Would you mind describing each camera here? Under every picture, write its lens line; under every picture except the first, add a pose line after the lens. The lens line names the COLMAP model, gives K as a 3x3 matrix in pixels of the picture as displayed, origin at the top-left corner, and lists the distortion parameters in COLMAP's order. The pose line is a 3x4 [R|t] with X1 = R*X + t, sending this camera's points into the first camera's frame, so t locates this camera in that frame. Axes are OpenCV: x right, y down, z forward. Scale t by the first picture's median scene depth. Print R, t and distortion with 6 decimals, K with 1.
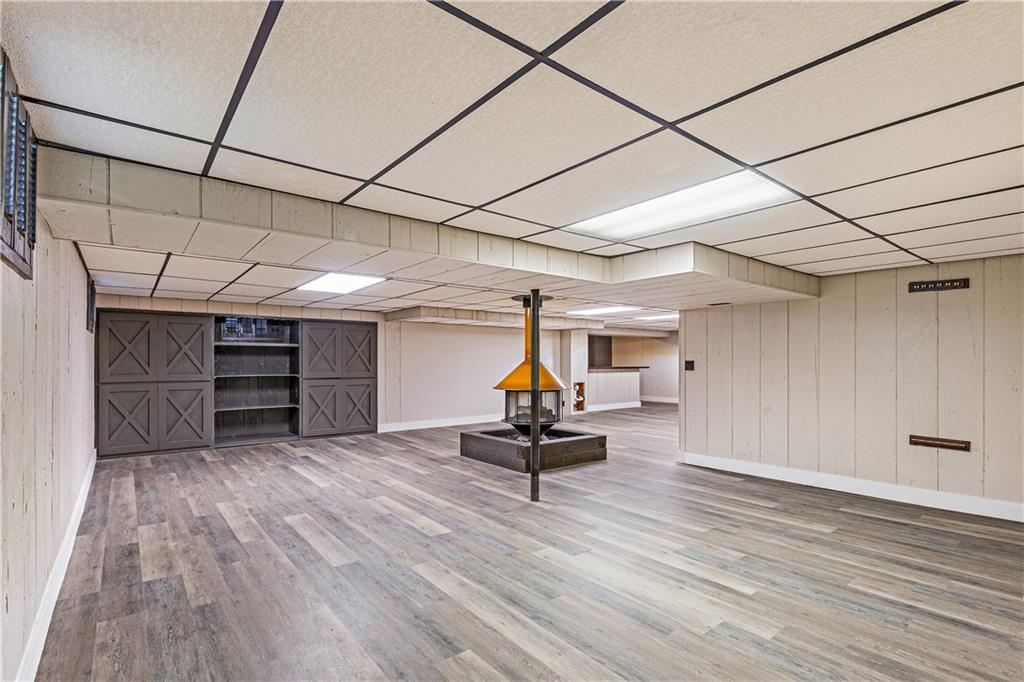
lens RADIAL K [[480.5, 0, 521.7], [0, 480.5, 358.9], [0, 0, 1]] dist [0.002294, 0.000398]
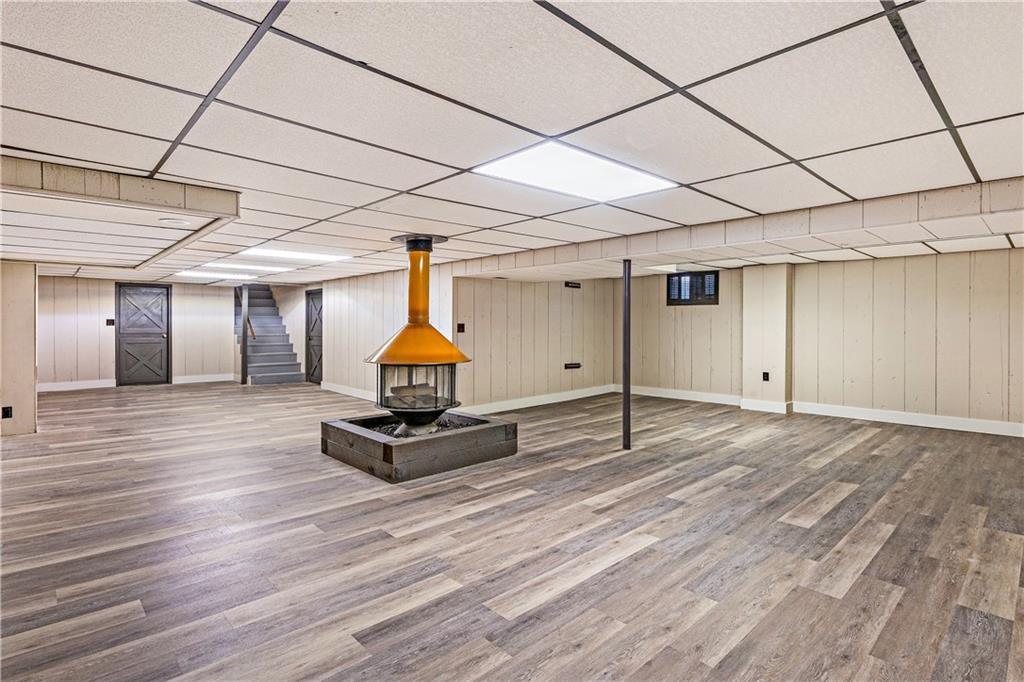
lens RADIAL K [[509.3, 0, 493.9], [0, 509.3, 325.8], [0, 0, 1]] dist [0.000821, -0.000882]
pose [[-0.047950, -0.003317, 0.998844, -0.764937], [-0.003888, 0.999988, 0.003134, 0.004390], [-0.998842, -0.003734, -0.047963, 0.919701]]
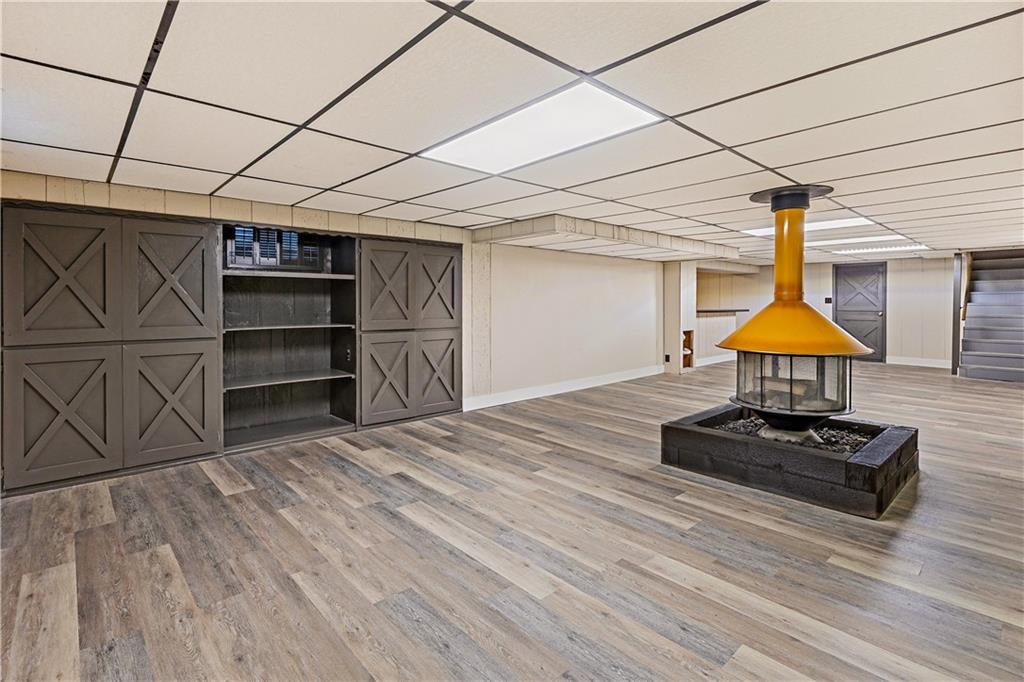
lens RADIAL K [[482.9, 0, 511.4], [0, 482.9, 304.0], [0, 0, 1]] dist [0.000484, 0.000445]
pose [[0.998509, -0.002040, 0.054553, -0.345972], [0.001710, 0.999980, 0.006106, 0.002821], [-0.054564, -0.006004, 0.998492, 0.431104]]
